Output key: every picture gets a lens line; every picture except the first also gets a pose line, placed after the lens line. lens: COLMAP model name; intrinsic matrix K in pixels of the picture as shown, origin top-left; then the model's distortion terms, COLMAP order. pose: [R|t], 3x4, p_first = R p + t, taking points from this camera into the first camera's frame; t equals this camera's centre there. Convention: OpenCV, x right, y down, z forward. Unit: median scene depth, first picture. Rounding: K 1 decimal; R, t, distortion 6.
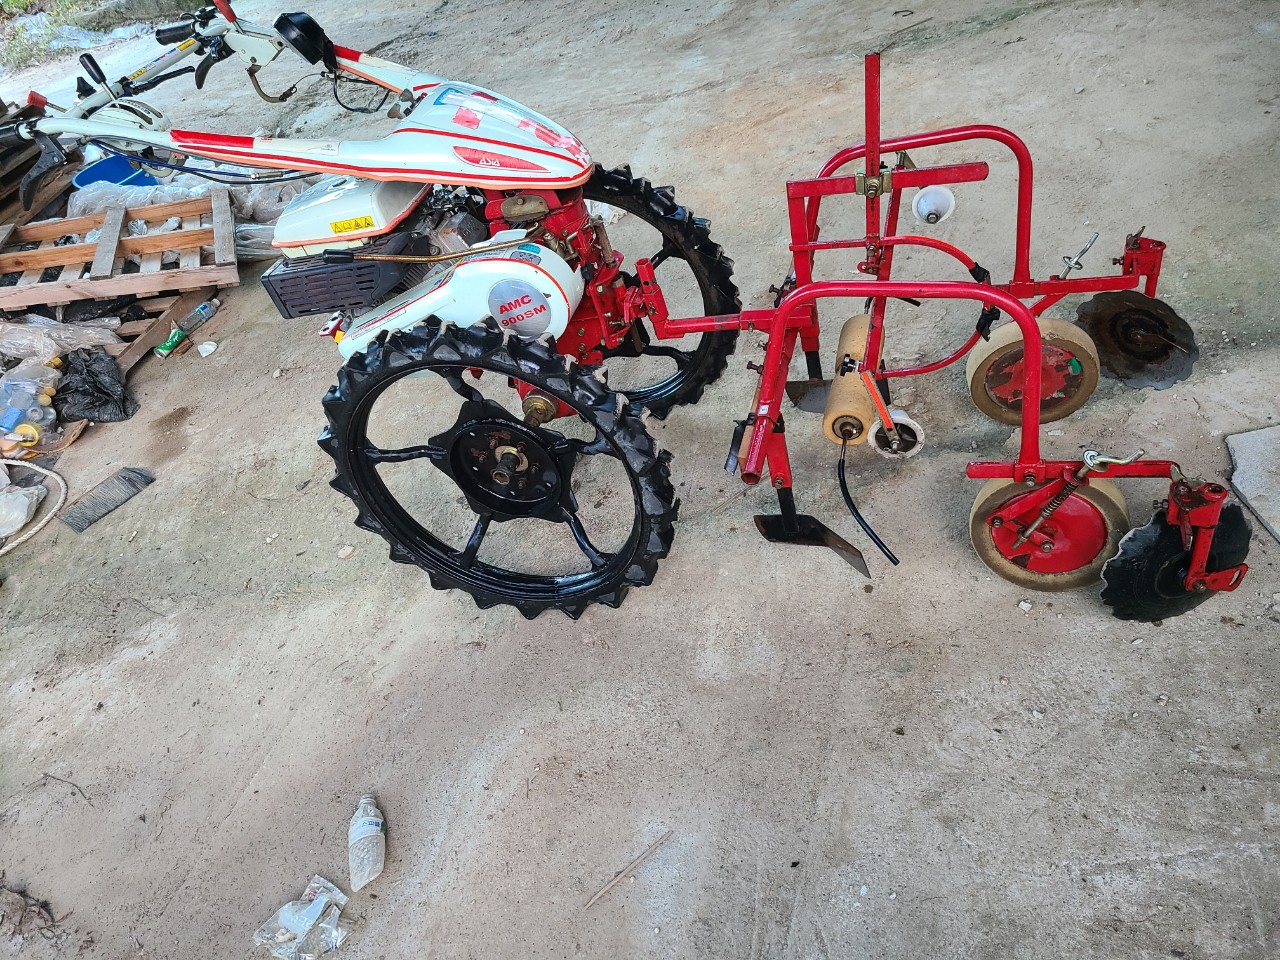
lens RADIAL K [[948.8, 0, 621.2], [0, 948.8, 494.2], [0, 0, 1]] dist [0.067194, -0.055282]
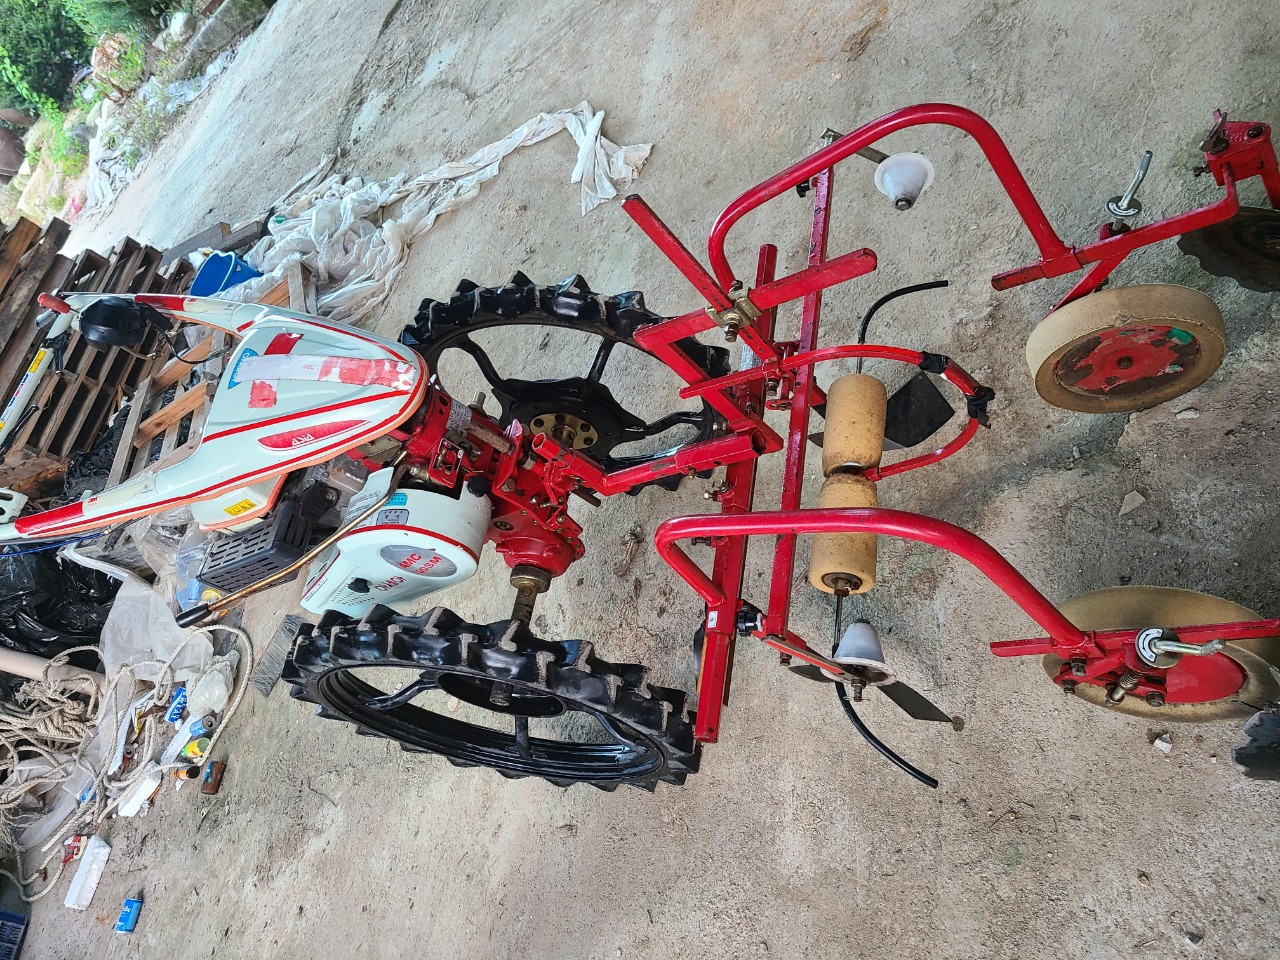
lens RADIAL K [[948.8, 0, 621.2], [0, 948.8, 494.2], [0, 0, 1]] dist [0.067194, -0.055282]
pose [[0.896979, -0.296942, -0.327497, 0.314191], [0.358573, 0.921995, 0.146118, -0.276060], [0.258562, -0.248497, 0.933485, 0.240235]]
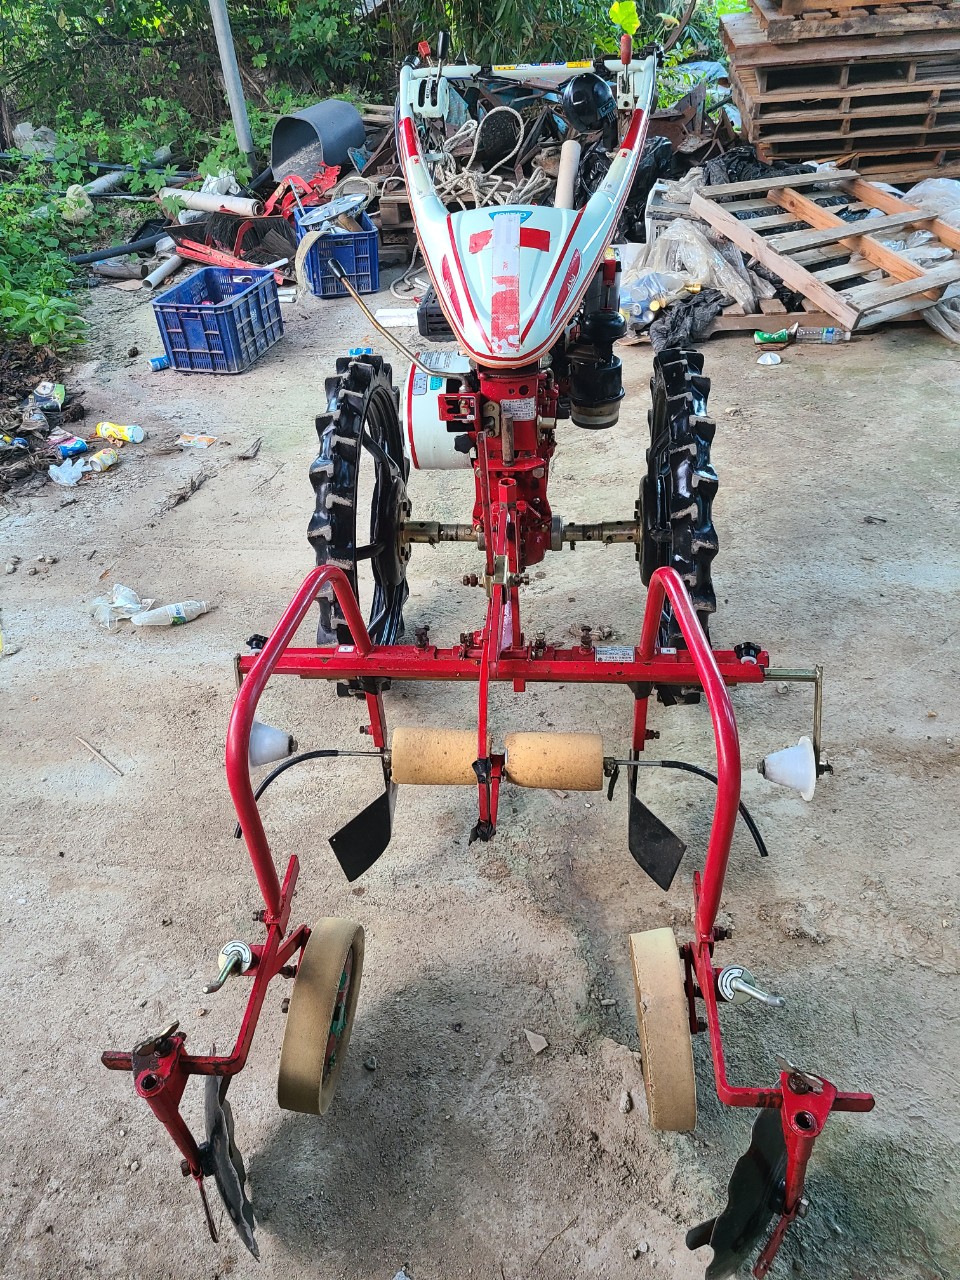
lens RADIAL K [[948.8, 0, 496.5], [0, 948.8, 634.6], [0, 0, 1]] dist [0.067194, -0.055282]
pose [[0.200921, 0.765814, -0.610868, 0.633128], [-0.636896, 0.575921, 0.512521, -0.573681], [0.744308, 0.286083, 0.603459, 0.462972]]
